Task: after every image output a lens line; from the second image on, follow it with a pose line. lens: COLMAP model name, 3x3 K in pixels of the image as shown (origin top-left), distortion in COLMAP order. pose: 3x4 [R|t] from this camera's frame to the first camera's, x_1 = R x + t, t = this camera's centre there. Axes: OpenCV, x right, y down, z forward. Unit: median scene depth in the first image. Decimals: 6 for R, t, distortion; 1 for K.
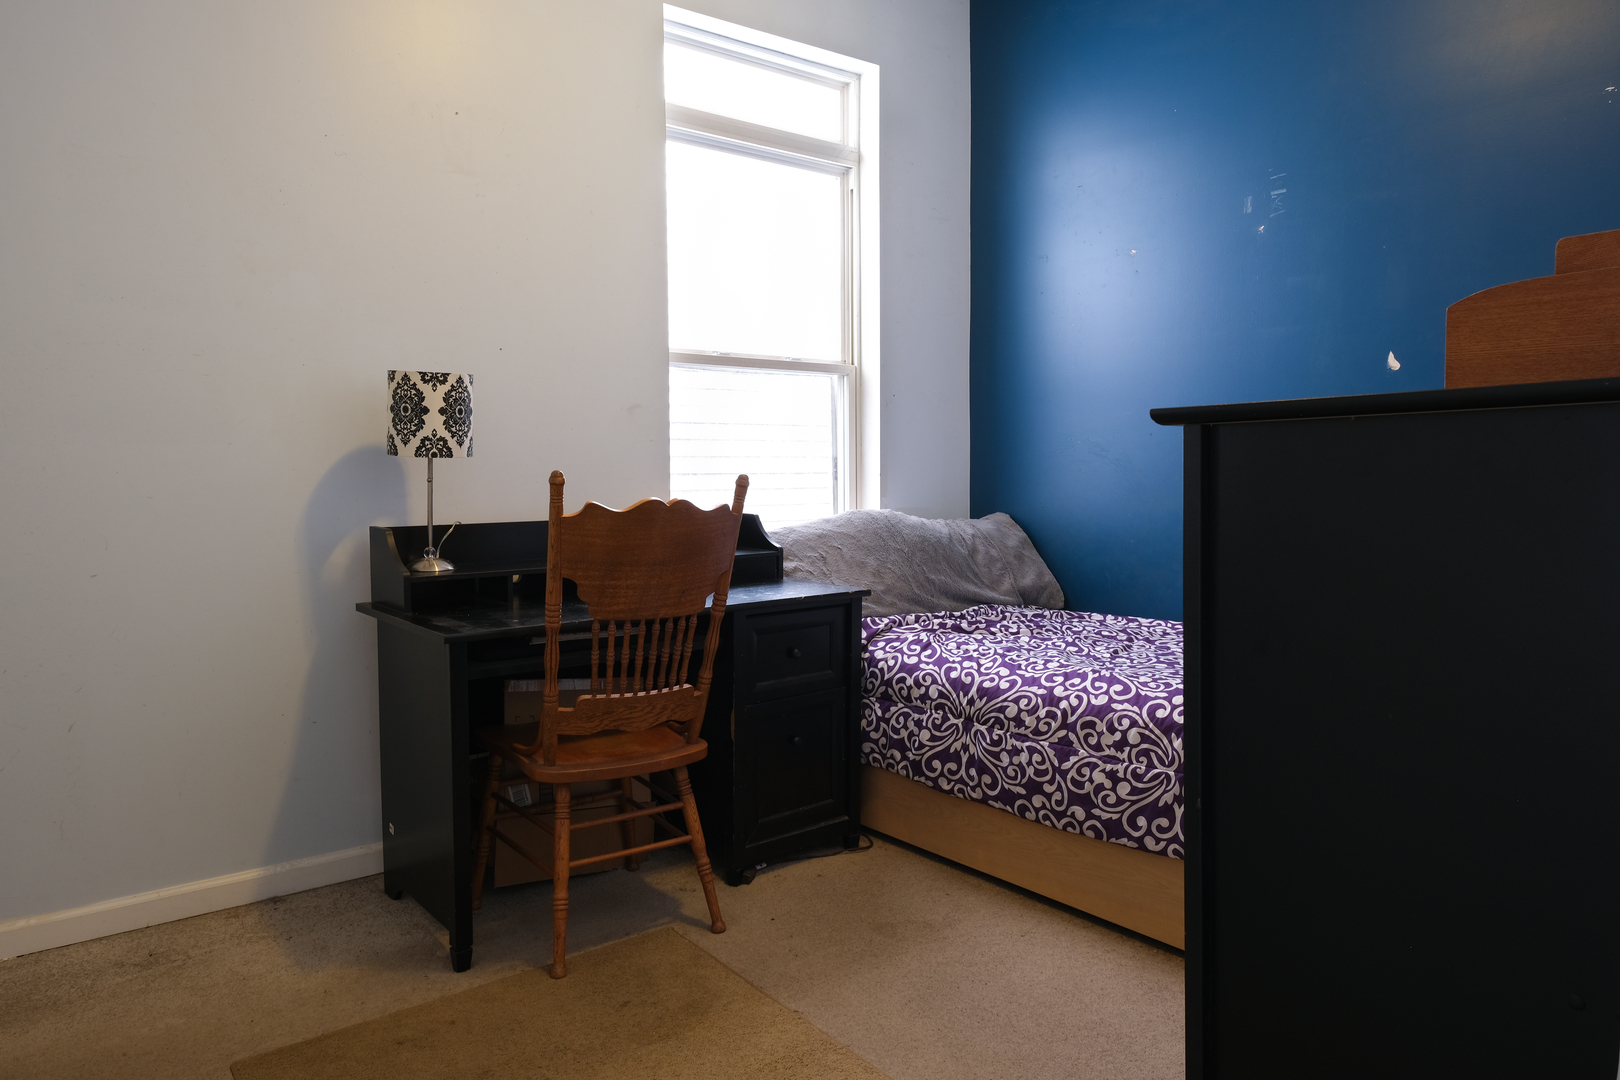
lens RADIAL K [[1084.4, 0, 806.9], [0, 1084.4, 538.9], [0, 0, 1]] dist [0.003936, 0.014936]
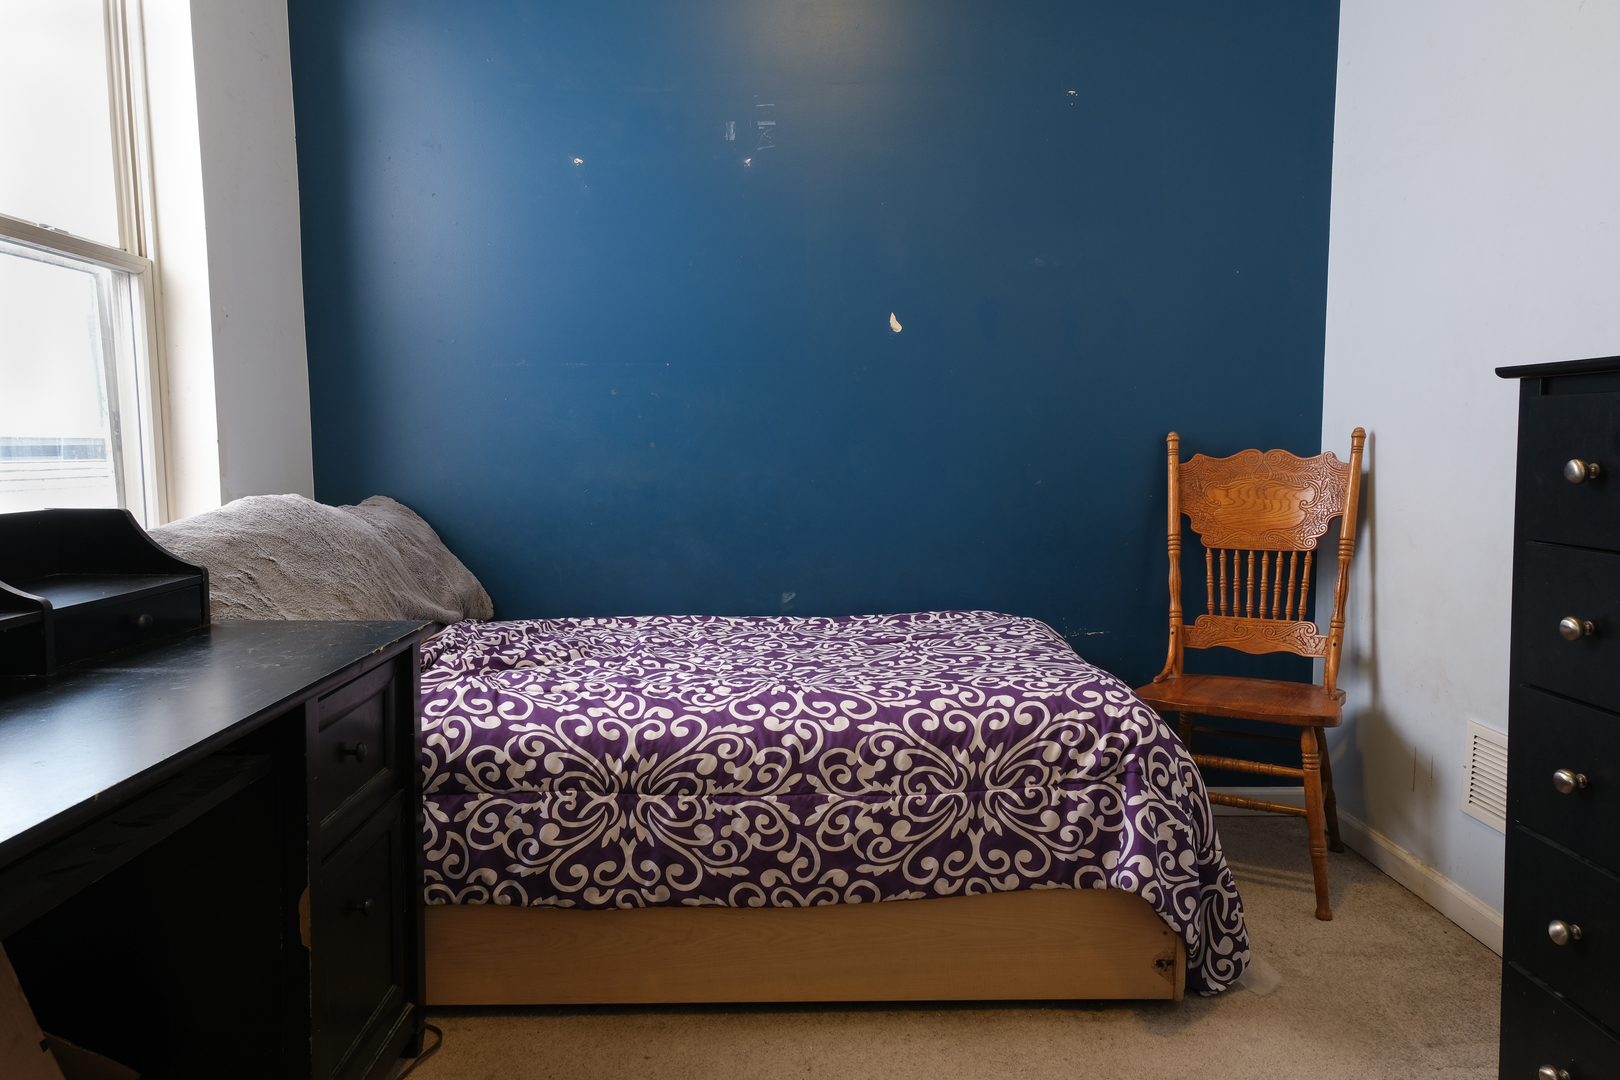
lens RADIAL K [[1084.4, 0, 808.7], [0, 1084.4, 533.0], [0, 0, 1]] dist [0.003936, 0.014936]
pose [[0.612332, -0.062918, 0.788093, -0.320742], [0.053116, 0.997850, 0.038395, -0.016922], [-0.788814, 0.018350, 0.614358, 0.505280]]
